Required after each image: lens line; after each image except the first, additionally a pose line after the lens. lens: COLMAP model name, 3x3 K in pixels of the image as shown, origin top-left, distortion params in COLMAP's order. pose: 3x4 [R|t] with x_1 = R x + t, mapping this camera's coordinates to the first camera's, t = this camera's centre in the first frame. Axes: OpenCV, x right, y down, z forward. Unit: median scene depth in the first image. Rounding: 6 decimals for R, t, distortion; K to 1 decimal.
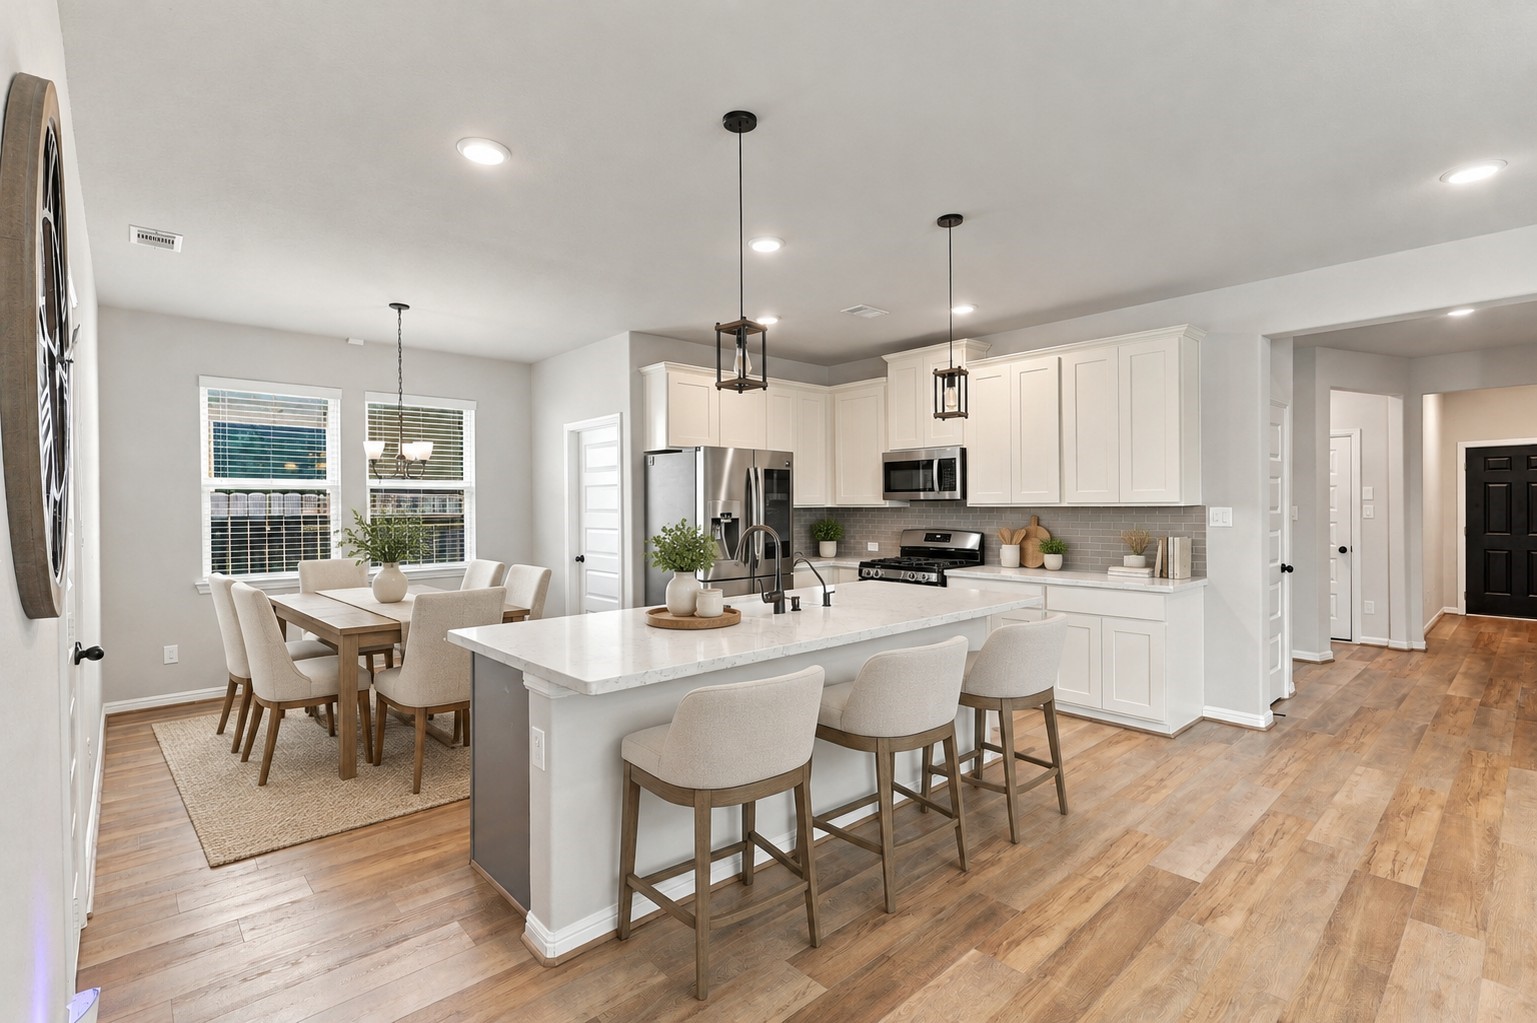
lens RADIAL K [[709.3, 0, 766.1], [0, 709.3, 511.0], [0, 0, 1]] dist [0.004820, 0.000432]
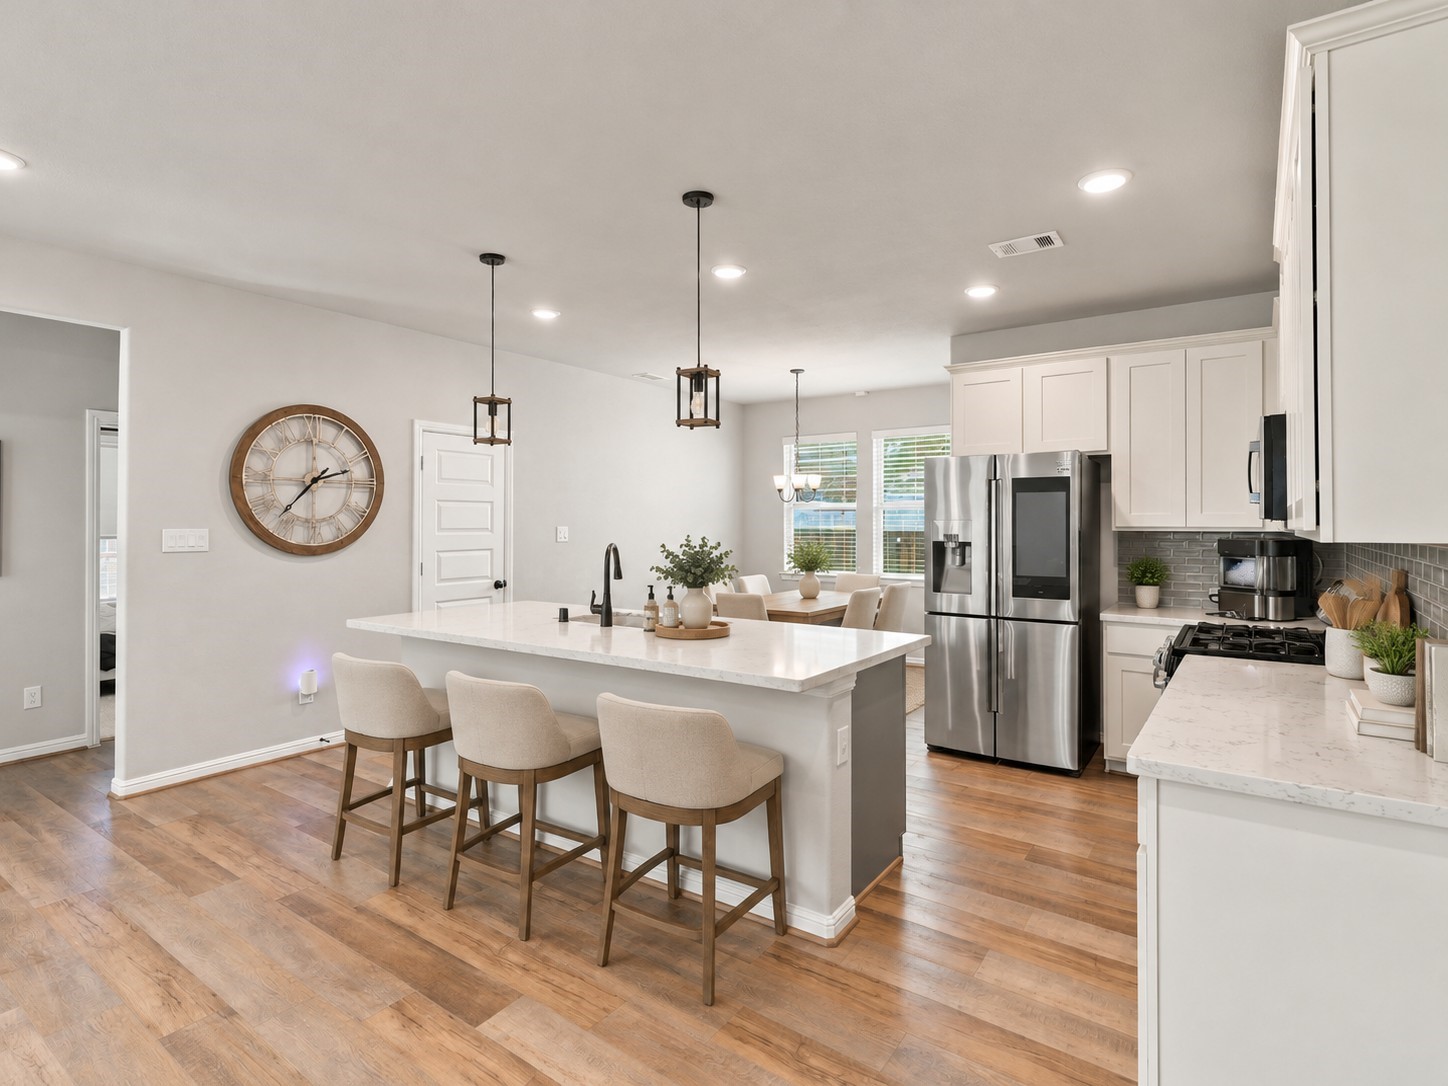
lens RADIAL K [[742.0, 0, 724.3], [0, 742.0, 540.3], [0, 0, 1]] dist [-0.006930, -0.000112]
pose [[0.207957, 0.022410, -0.977881, 1.122522], [-0.002059, 0.999745, 0.022474, -0.014761], [0.978136, -0.002661, 0.207950, 0.861258]]
